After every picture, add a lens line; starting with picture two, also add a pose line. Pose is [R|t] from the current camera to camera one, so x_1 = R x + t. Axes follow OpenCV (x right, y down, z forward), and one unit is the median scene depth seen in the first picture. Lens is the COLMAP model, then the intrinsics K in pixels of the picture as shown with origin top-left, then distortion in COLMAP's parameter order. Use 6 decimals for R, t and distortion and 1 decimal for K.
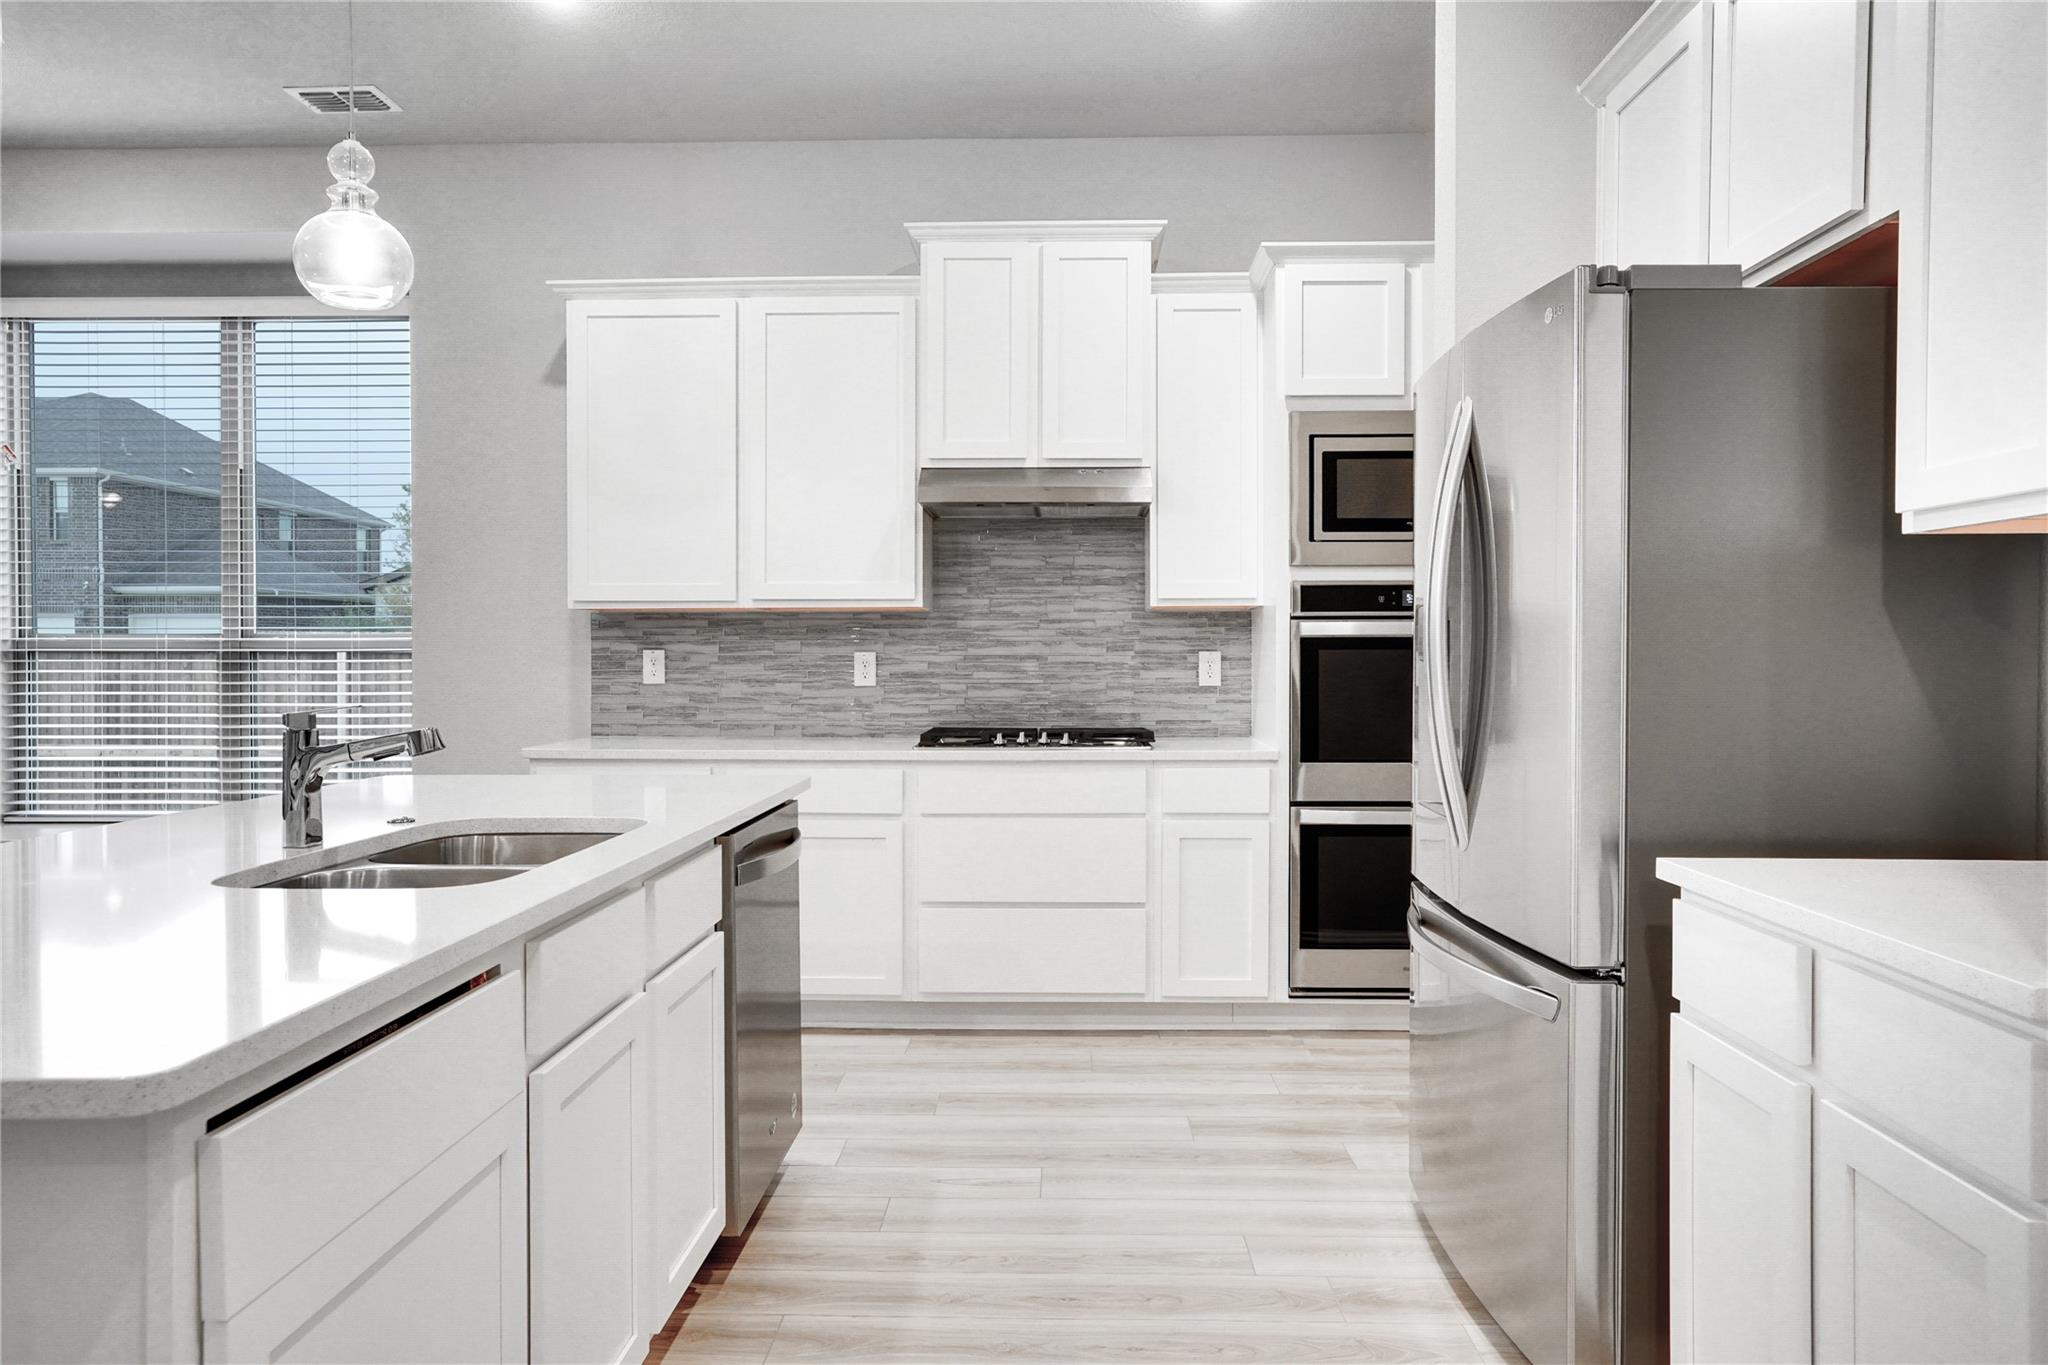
lens RADIAL K [[1351.8, 0, 1030.0], [0, 1351.8, 673.1], [0, 0, 1]] dist [-0.004133, 0.002697]
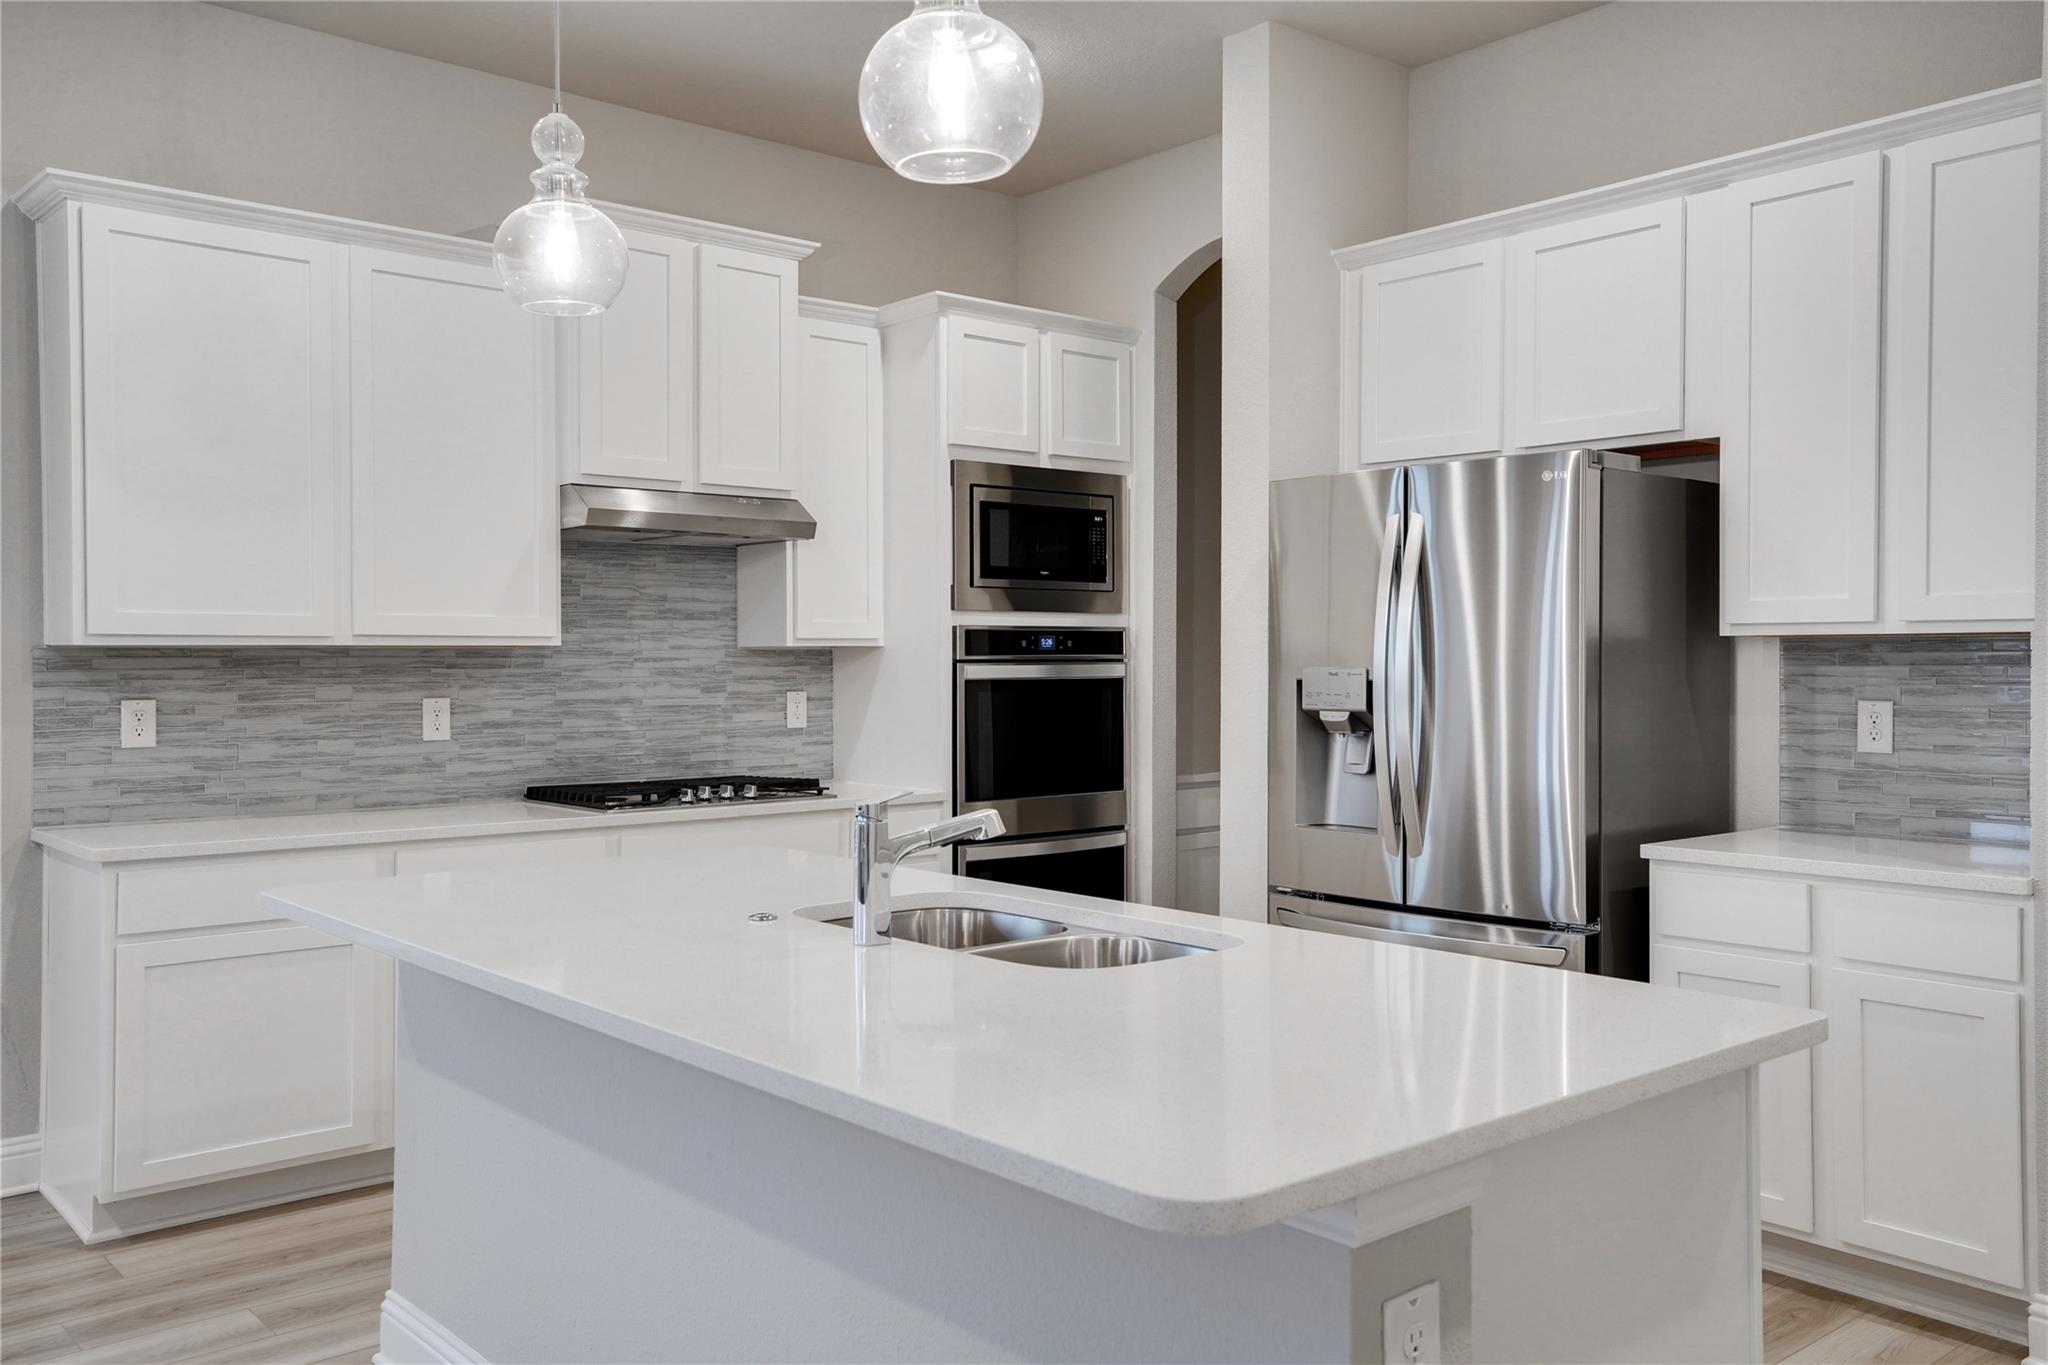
lens RADIAL K [[1672.4, 0, 1028.2], [0, 1672.4, 675.8], [0, 0, 1]] dist [0.048944, -0.006927]
pose [[0.740376, -0.007244, 0.672154, -0.549989], [0.010974, 0.999939, -0.001311, -0.024410], [-0.672104, 0.008347, 0.740410, 0.022747]]
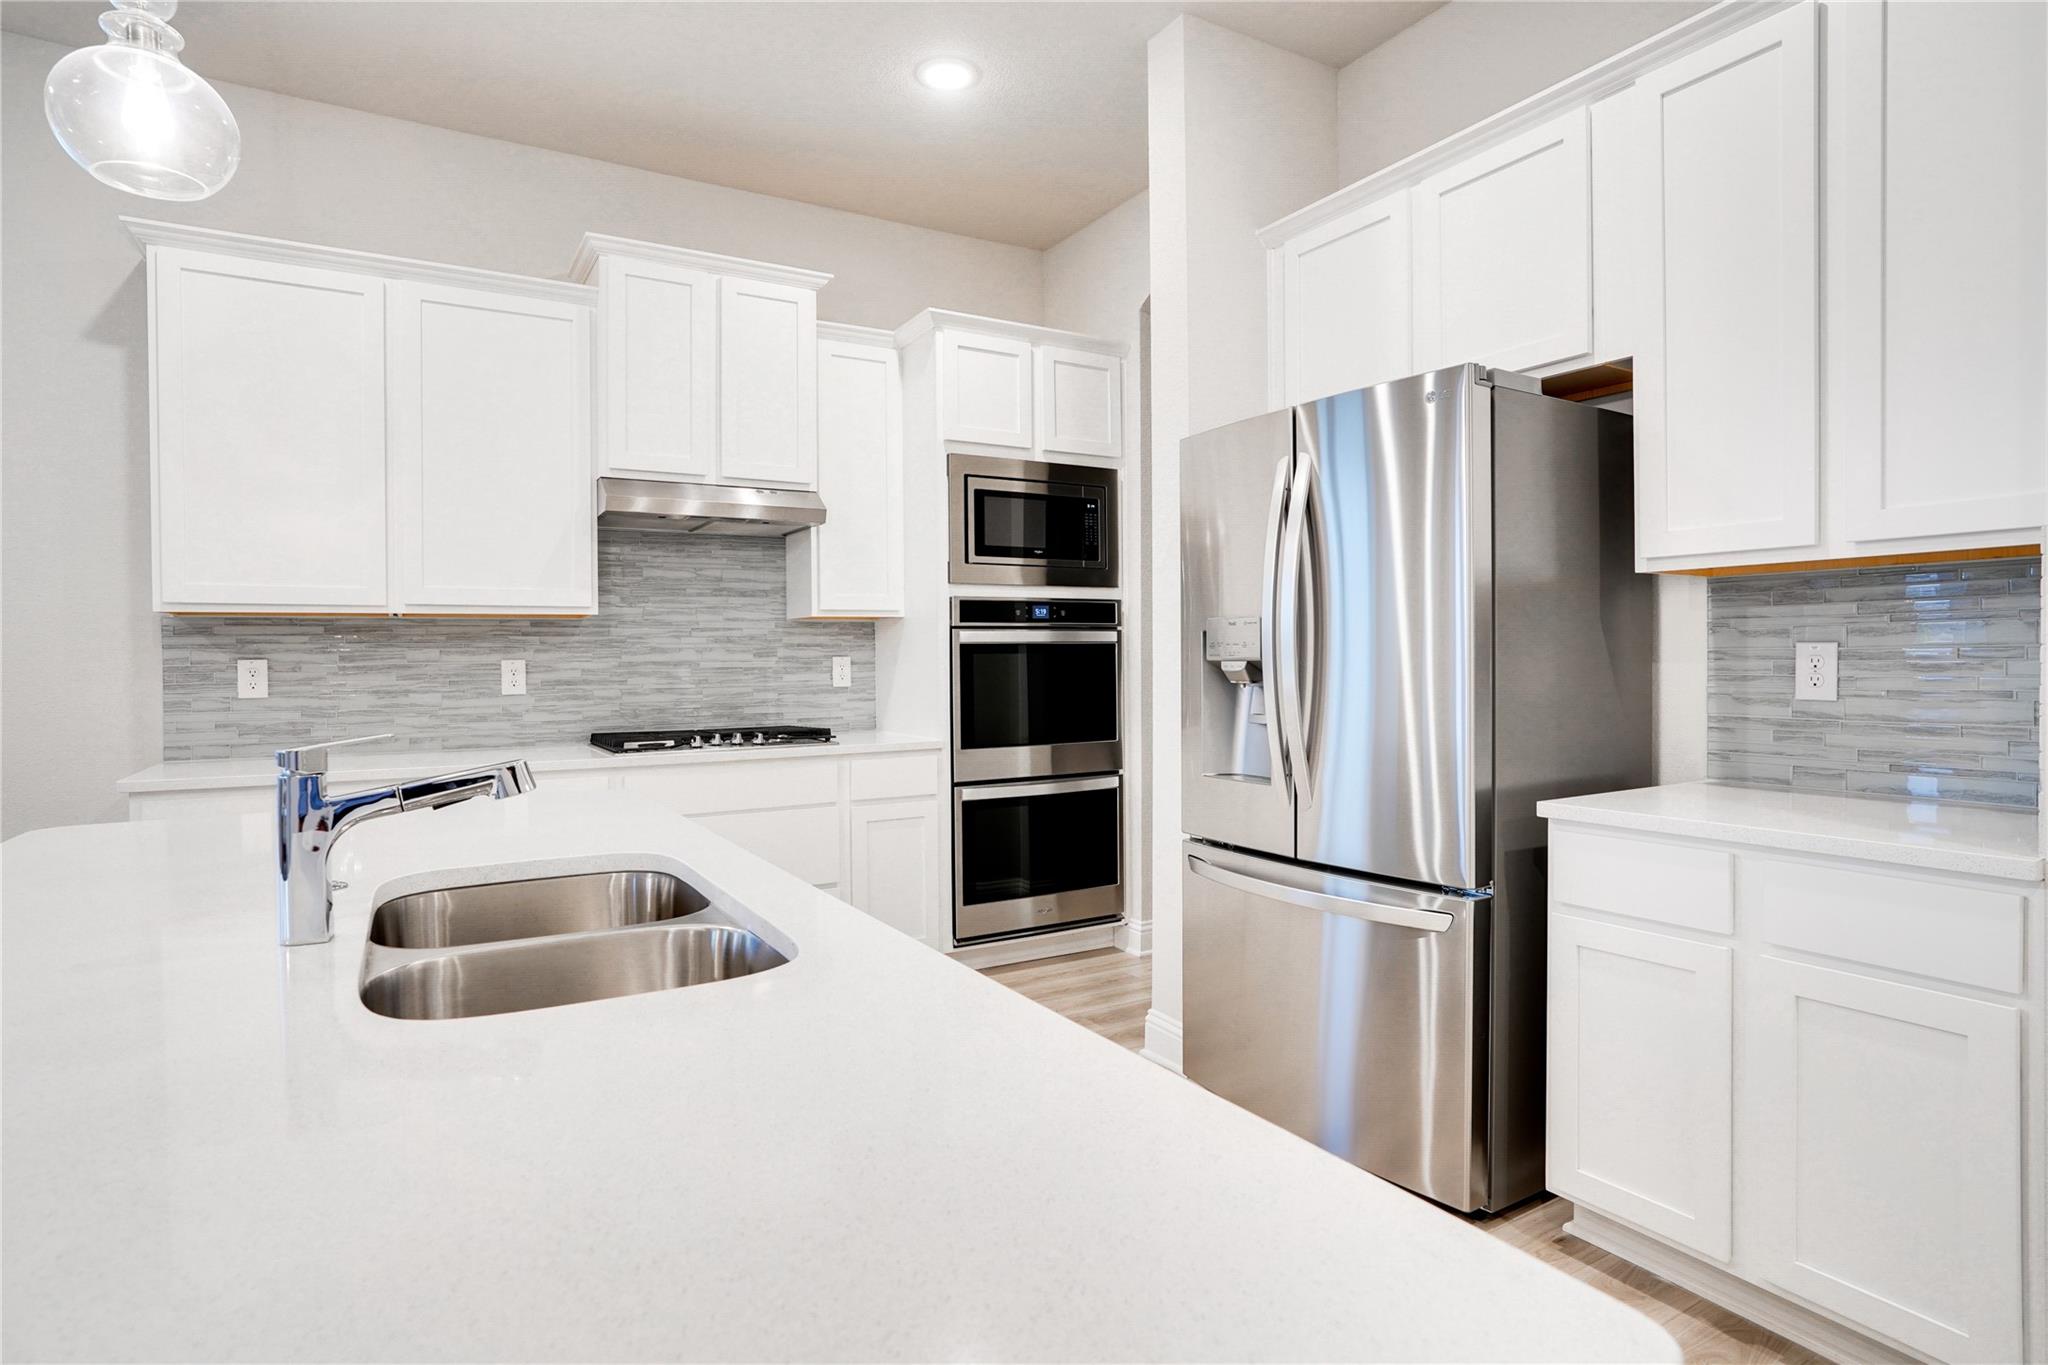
lens RADIAL K [[1081.8, 0, 1022.8], [0, 1081.8, 669.9], [0, 0, 1]] dist [-0.037453, 0.018424]
pose [[0.846762, -0.013758, 0.531793, -0.230242], [0.016553, 0.999863, -0.000489, -0.001914], [-0.531714, 0.009217, 0.846874, 0.146814]]
